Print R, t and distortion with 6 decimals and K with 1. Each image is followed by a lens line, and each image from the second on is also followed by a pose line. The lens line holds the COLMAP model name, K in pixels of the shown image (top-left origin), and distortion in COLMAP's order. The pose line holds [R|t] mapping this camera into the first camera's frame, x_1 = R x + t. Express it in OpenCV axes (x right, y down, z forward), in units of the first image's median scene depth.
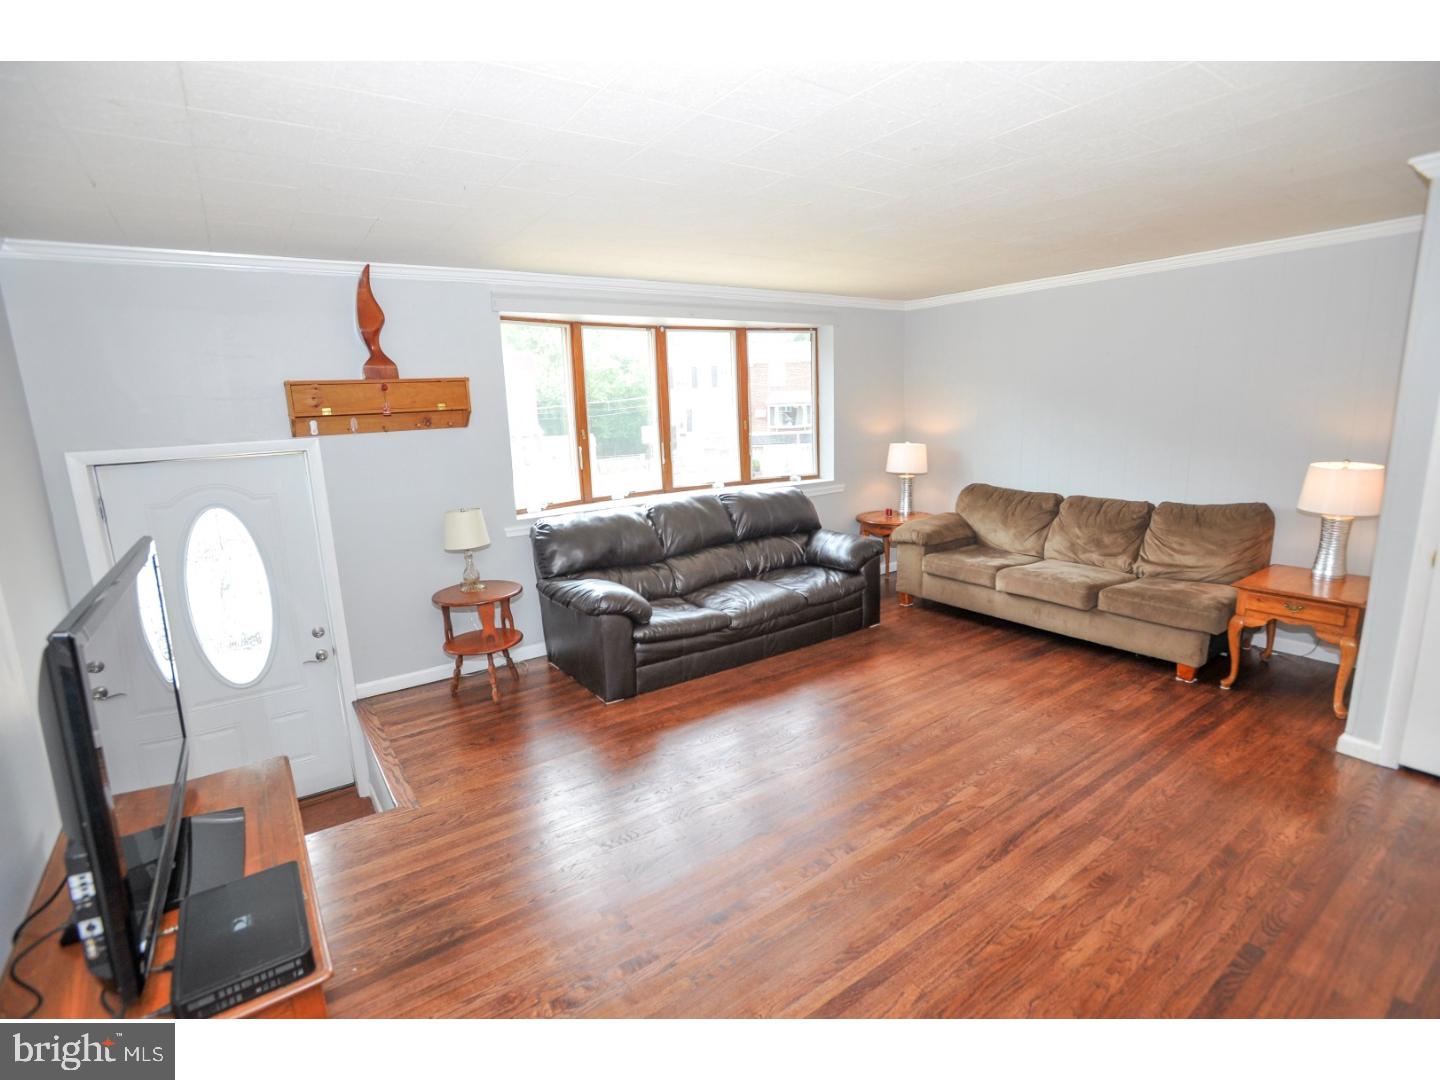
lens RADIAL K [[686.3, 0, 721.4], [0, 686.3, 550.6], [0, 0, 1]] dist [-0.074824, 0.040230]
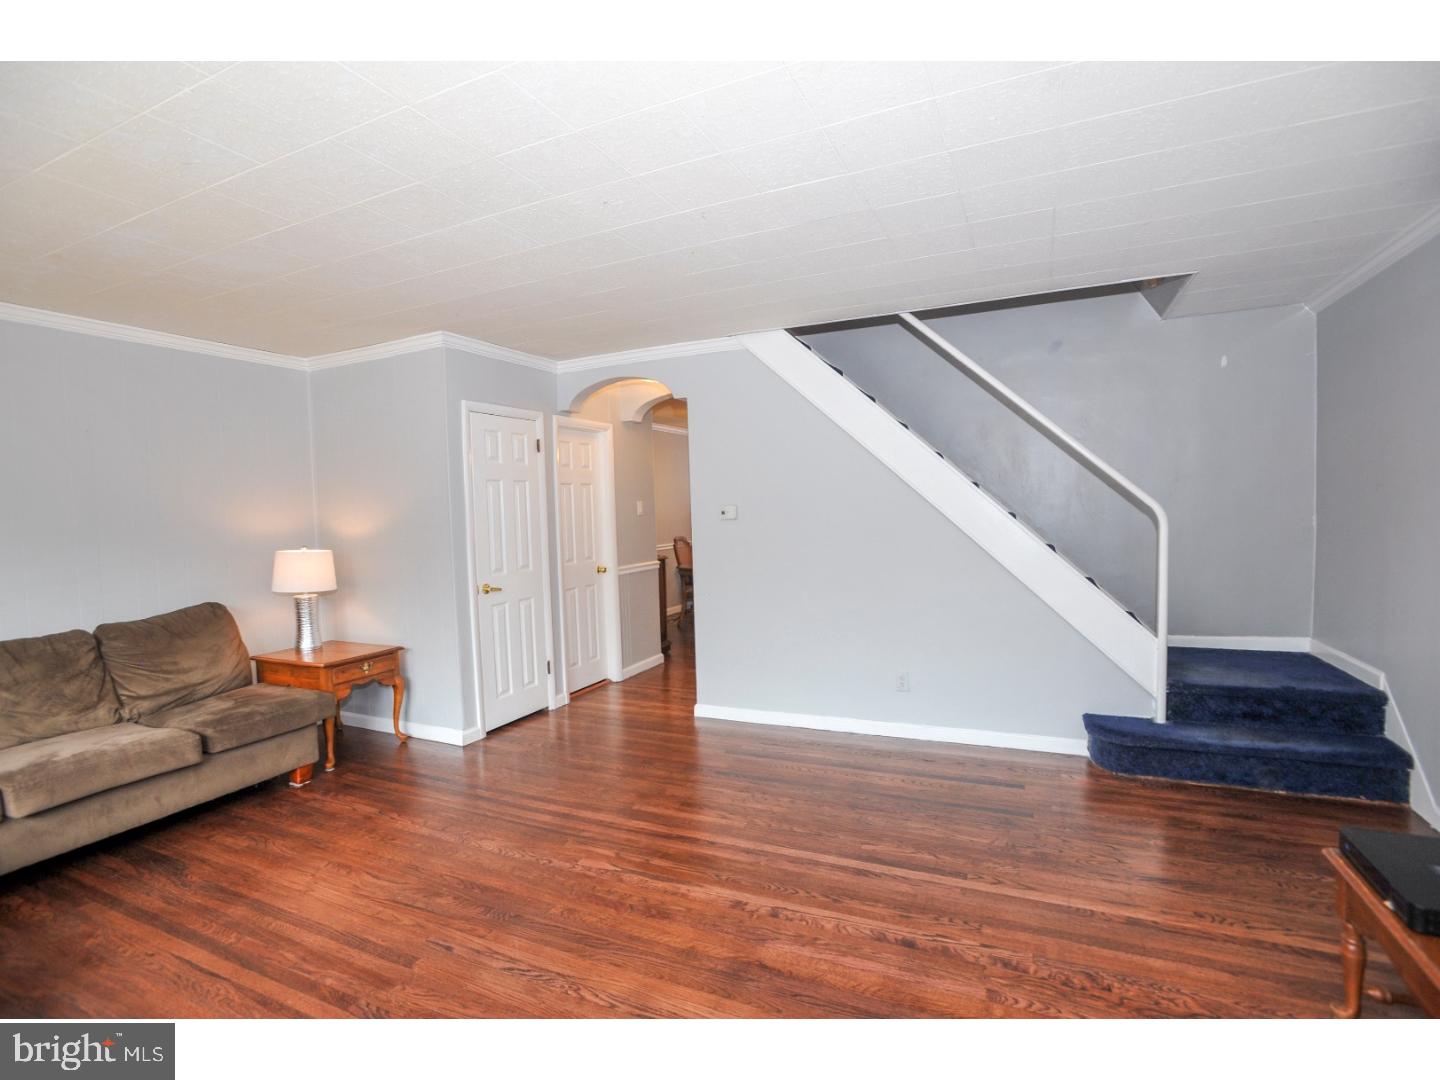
lens RADIAL K [[686.3, 0, 721.4], [0, 686.3, 550.6], [0, 0, 1]] dist [-0.074824, 0.040230]
pose [[-0.496396, 0.001030, 0.868096, -0.392076], [0.228912, 0.964761, 0.129752, -0.103252], [-0.837371, 0.263126, -0.479139, 0.854272]]
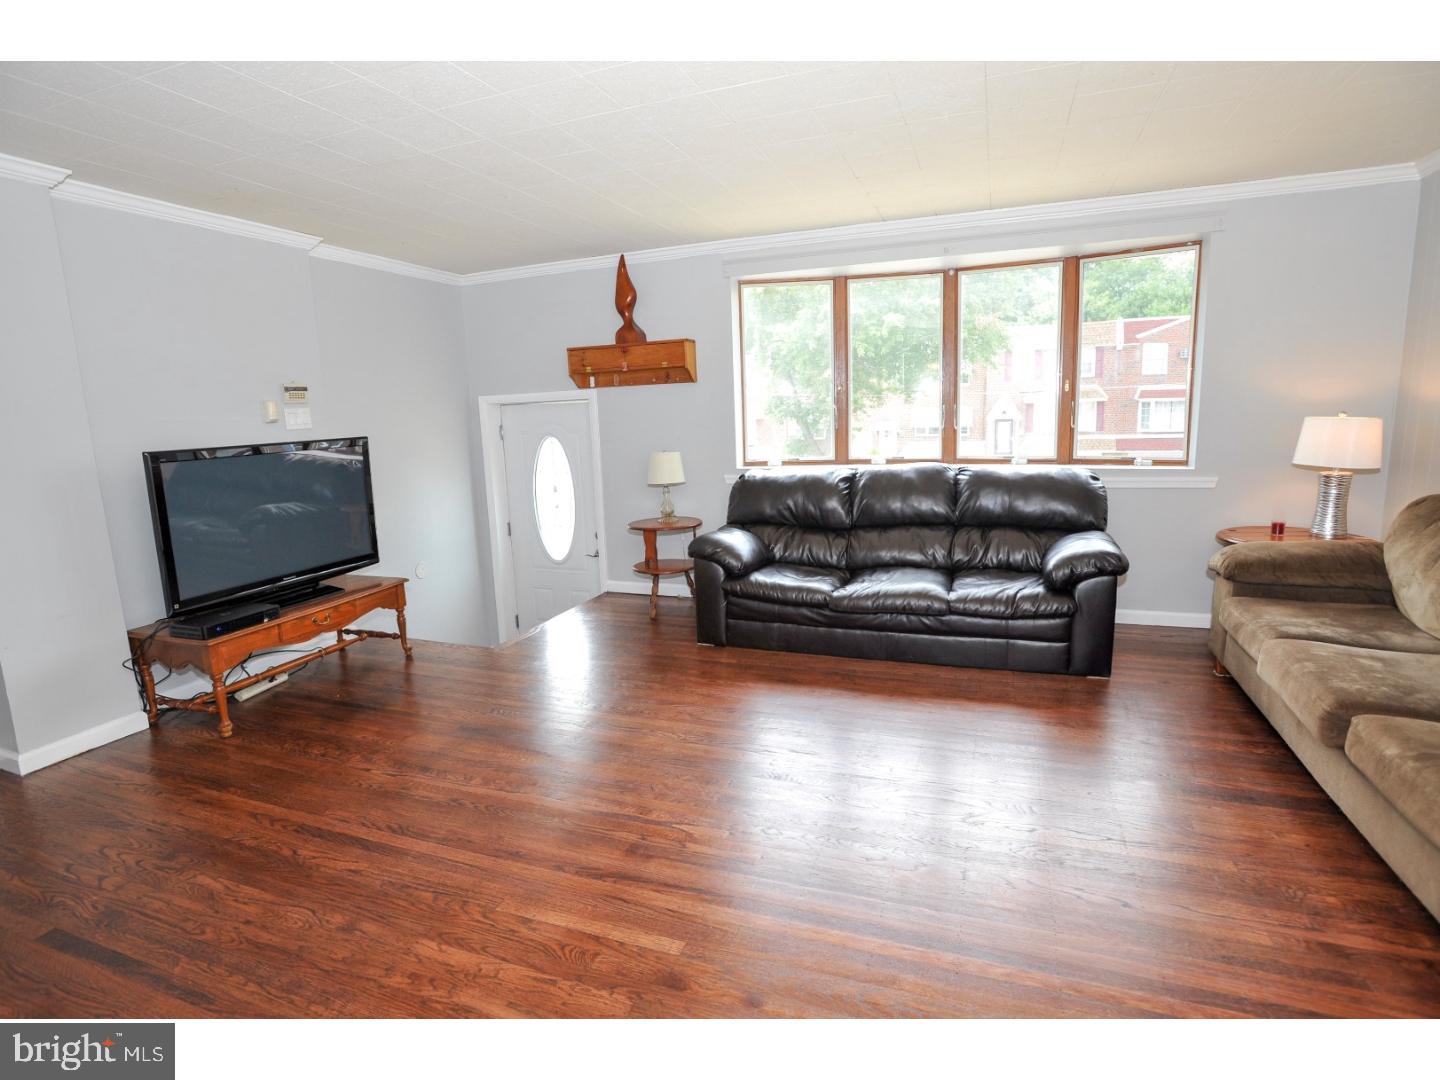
lens RADIAL K [[738.8, 0, 730.0], [0, 738.8, 520.6], [0, 0, 1]] dist [-0.034495, 0.000921]
pose [[0.566398, 0.141383, -0.811914, 0.732479], [-0.159361, 0.985370, 0.060416, -0.037027], [0.808578, 0.095168, 0.580642, 0.353285]]
